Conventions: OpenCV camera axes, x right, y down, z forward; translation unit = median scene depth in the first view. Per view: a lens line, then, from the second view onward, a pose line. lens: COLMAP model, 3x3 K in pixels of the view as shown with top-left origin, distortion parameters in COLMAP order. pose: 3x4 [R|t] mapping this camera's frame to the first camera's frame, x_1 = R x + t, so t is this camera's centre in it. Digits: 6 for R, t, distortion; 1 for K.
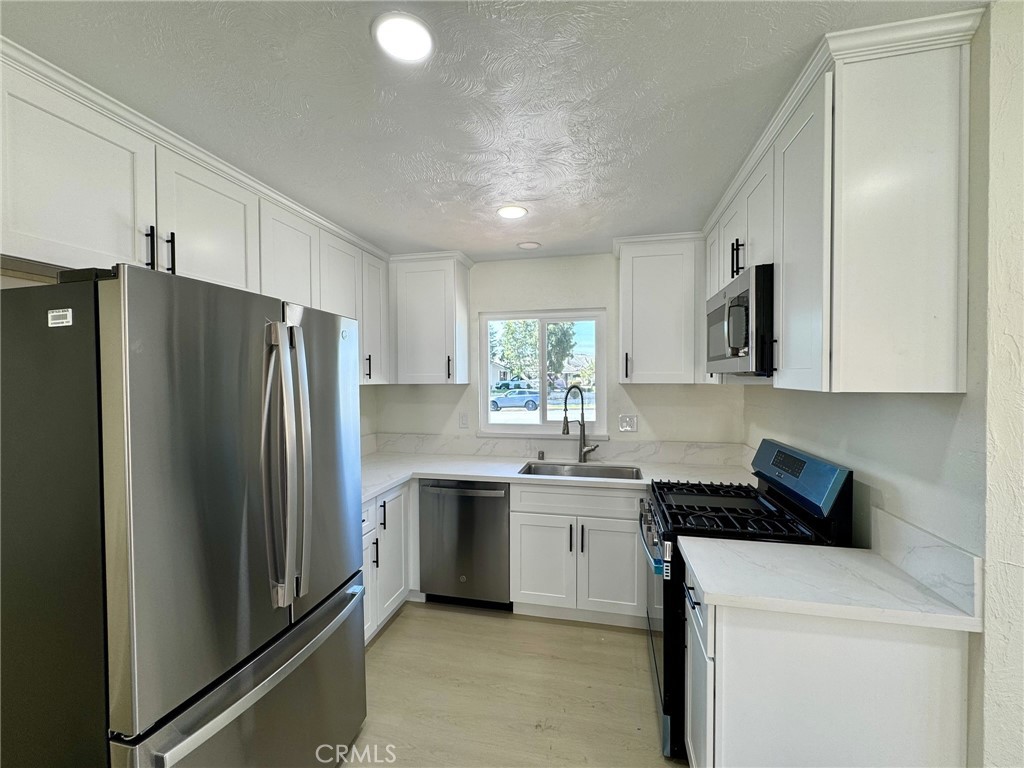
lens RADIAL K [[411.2, 0, 513.4], [0, 411.2, 381.1], [0, 0, 1]] dist [0.001217, -0.000032]
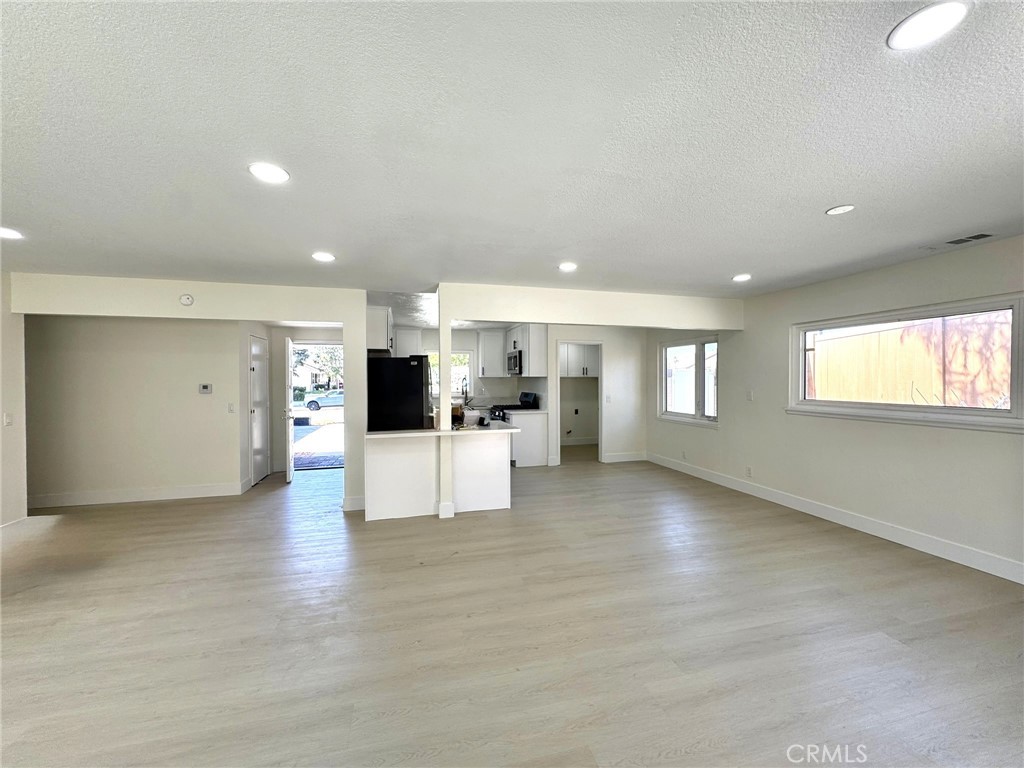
lens RADIAL K [[411.2, 0, 511.2], [0, 411.2, 381.2], [0, 0, 1]] dist [0.001217, -0.000032]
pose [[0.881356, -0.005900, 0.472417, -1.220878], [0.008505, 0.999958, -0.003379, 0.060052], [-0.472377, 0.006996, 0.881369, -2.218478]]
